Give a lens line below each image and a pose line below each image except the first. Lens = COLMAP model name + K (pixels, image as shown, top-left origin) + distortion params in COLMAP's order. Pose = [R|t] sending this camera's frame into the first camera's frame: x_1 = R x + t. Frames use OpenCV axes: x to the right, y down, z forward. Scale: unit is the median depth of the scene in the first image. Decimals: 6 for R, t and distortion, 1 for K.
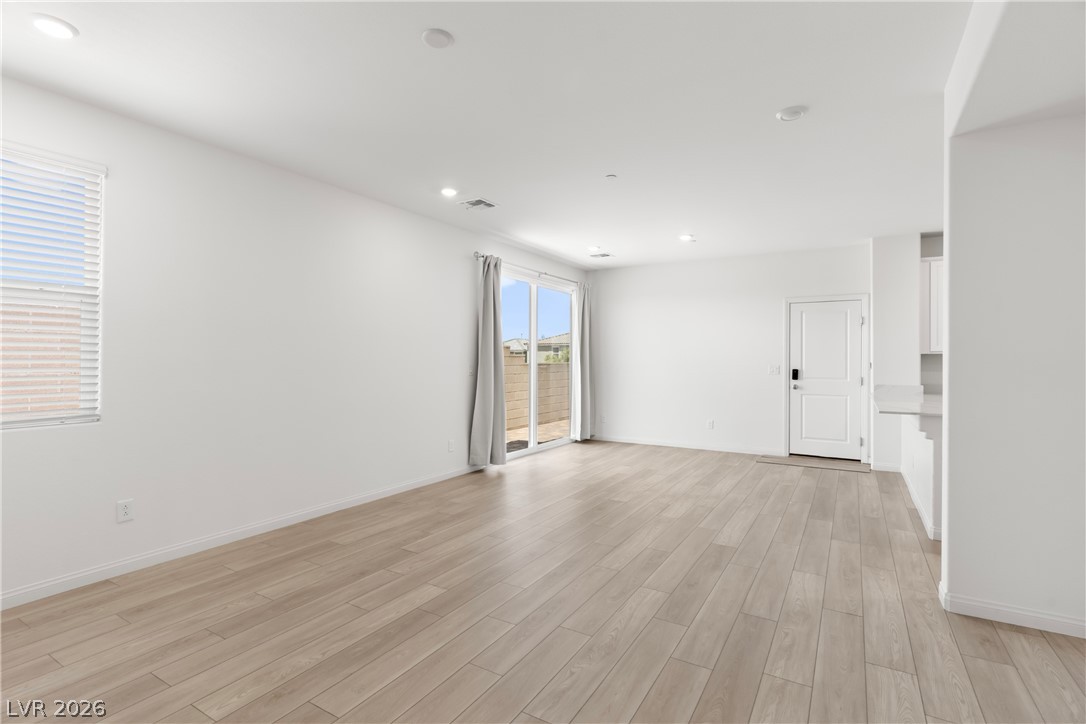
lens RADIAL K [[514.1, 0, 534.9], [0, 514.1, 357.7], [0, 0, 1]] dist [0.004879, -0.000402]
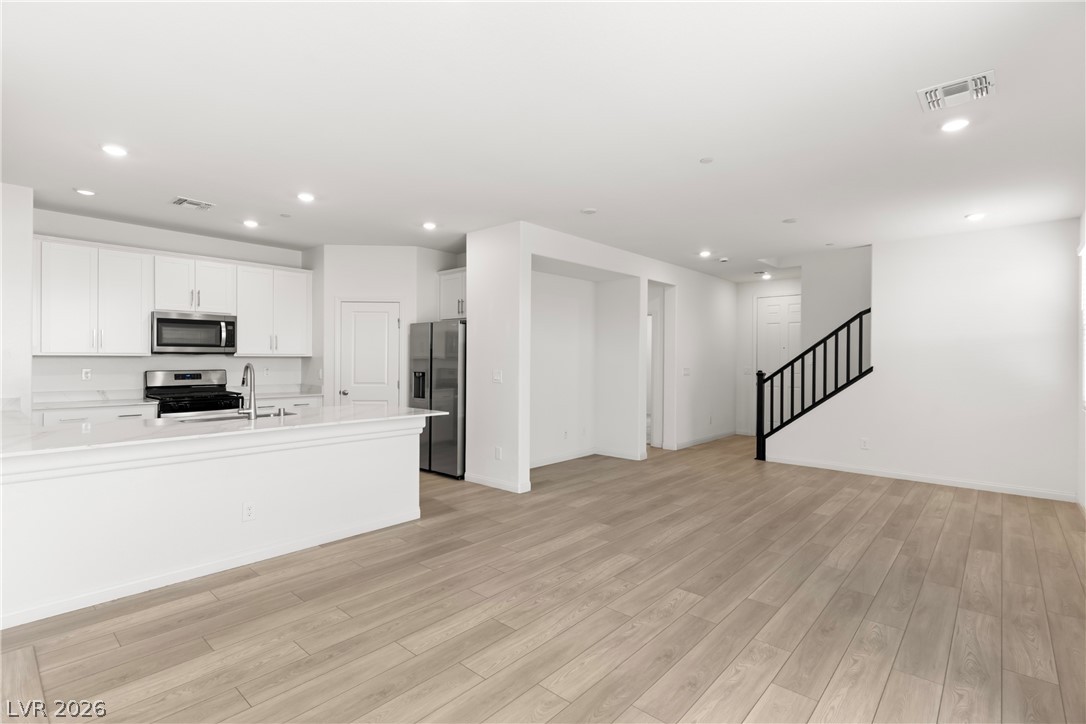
lens RADIAL K [[514.1, 0, 537.1], [0, 514.1, 365.7], [0, 0, 1]] dist [0.004879, -0.000402]
pose [[-0.984068, -0.011087, 0.177448, 0.307220], [-0.010303, 0.999933, 0.005338, -0.003877], [-0.177495, 0.003425, -0.984116, 2.138143]]
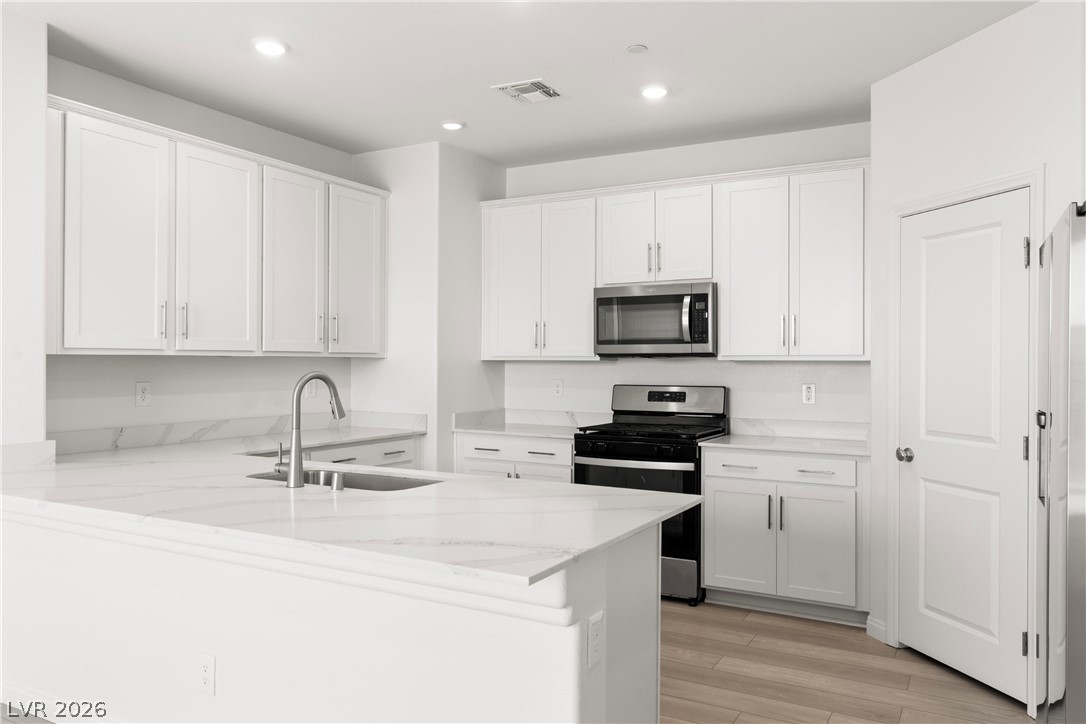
lens RADIAL K [[788.6, 0, 541.2], [0, 788.6, 361.7], [0, 0, 1]] dist [0.014201, 0.003723]
pose [[-0.038355, -0.002834, 0.999260, 0.269779], [-0.012024, 0.999925, 0.002374, -0.012453], [-0.999192, -0.011924, -0.038386, 1.063793]]
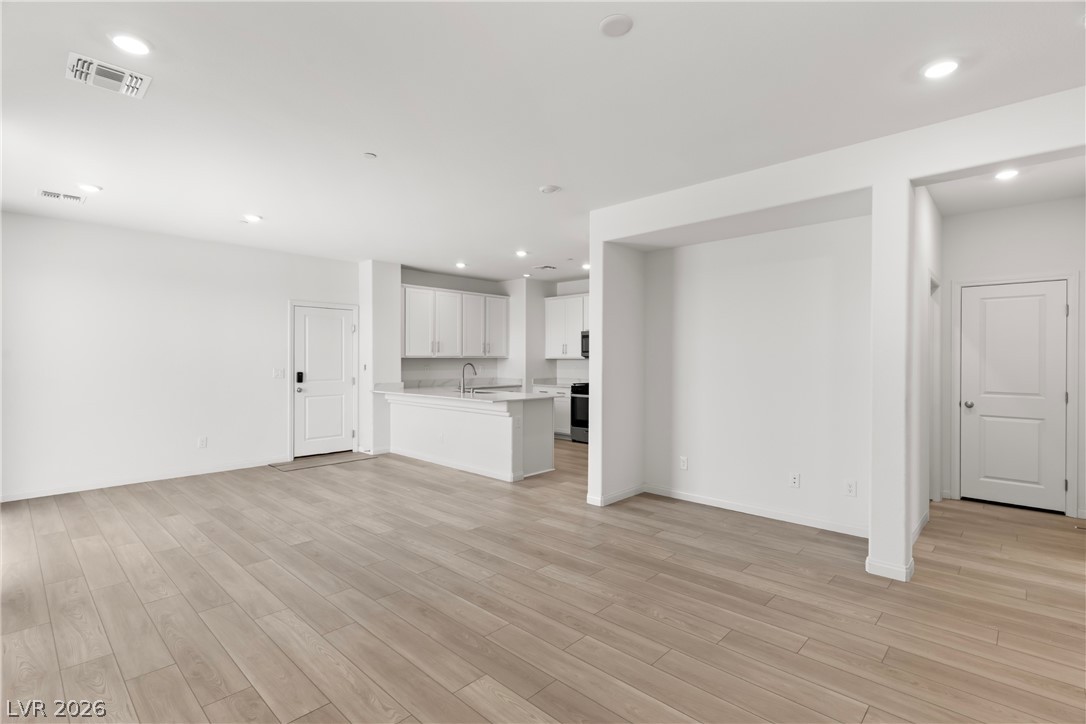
lens RADIAL K [[514.1, 0, 551.4], [0, 514.1, 364.8], [0, 0, 1]] dist [0.004879, -0.000402]
pose [[0.197847, -0.013831, 0.980135, -0.707450], [-0.006734, 0.999858, 0.015469, -0.020187], [-0.980210, -0.009661, 0.197726, 0.594089]]
